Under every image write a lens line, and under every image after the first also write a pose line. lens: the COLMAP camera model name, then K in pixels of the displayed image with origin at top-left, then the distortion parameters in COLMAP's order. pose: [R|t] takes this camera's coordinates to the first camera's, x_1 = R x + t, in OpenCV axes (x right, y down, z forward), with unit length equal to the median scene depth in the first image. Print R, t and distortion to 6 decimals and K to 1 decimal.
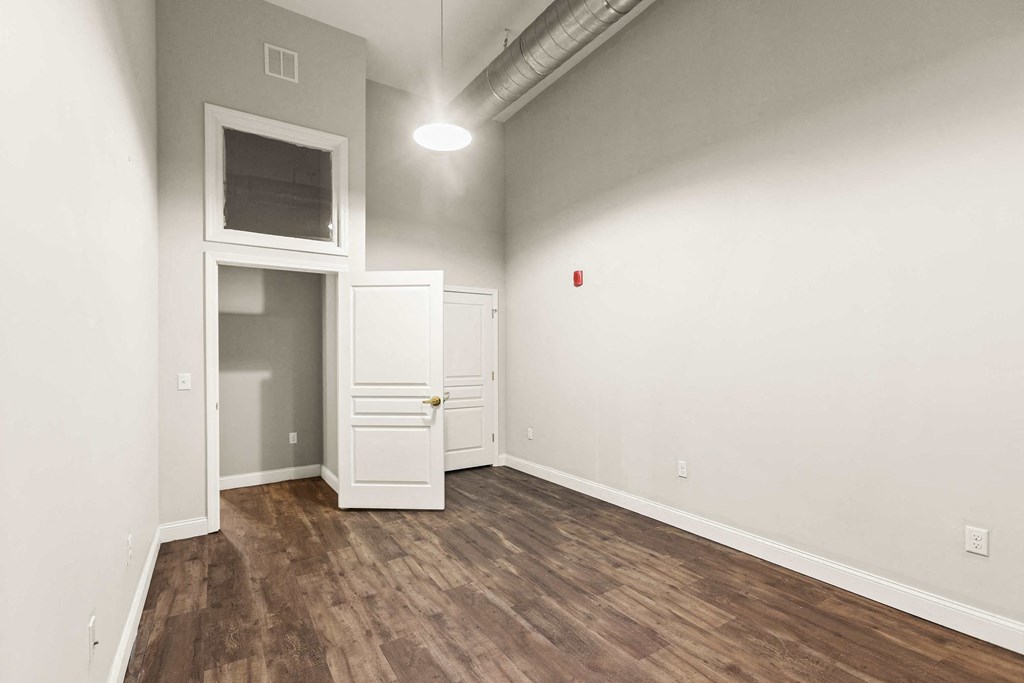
lens RADIAL K [[472.6, 0, 509.6], [0, 472.6, 364.6], [0, 0, 1]] dist [-0.002428, 0.000376]
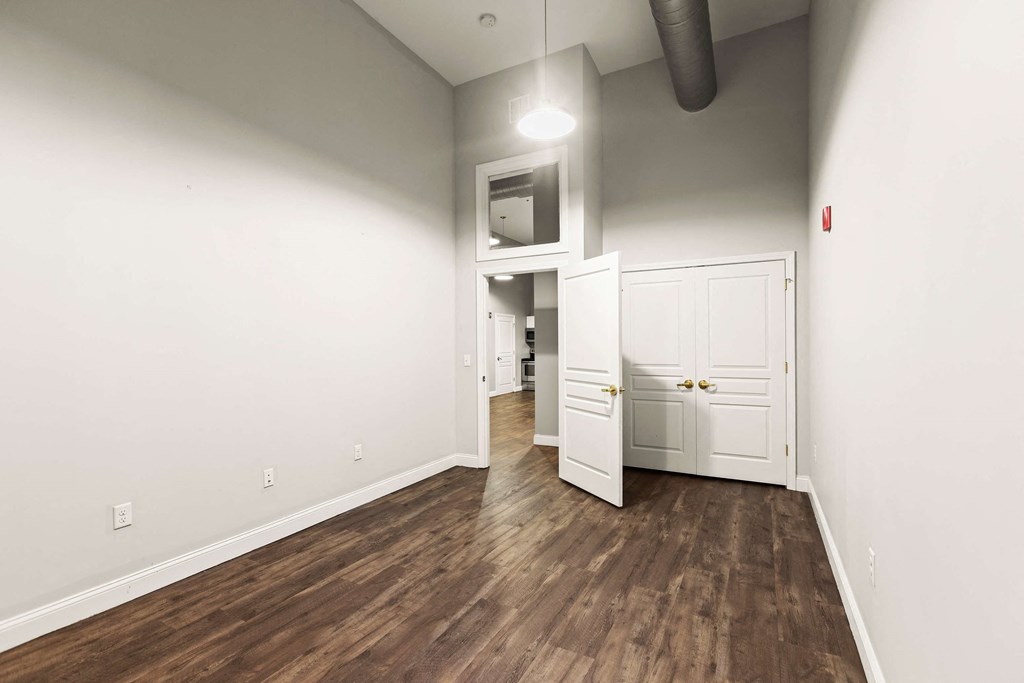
lens RADIAL K [[454.0, 0, 500.1], [0, 454.0, 345.3], [0, 0, 1]] dist [-0.004753, 0.000585]
pose [[0.459520, 0.000652, -0.888167, 0.731467], [-0.005850, 0.999980, -0.002293, -0.012237], [0.888148, 0.006249, 0.459515, 0.504573]]
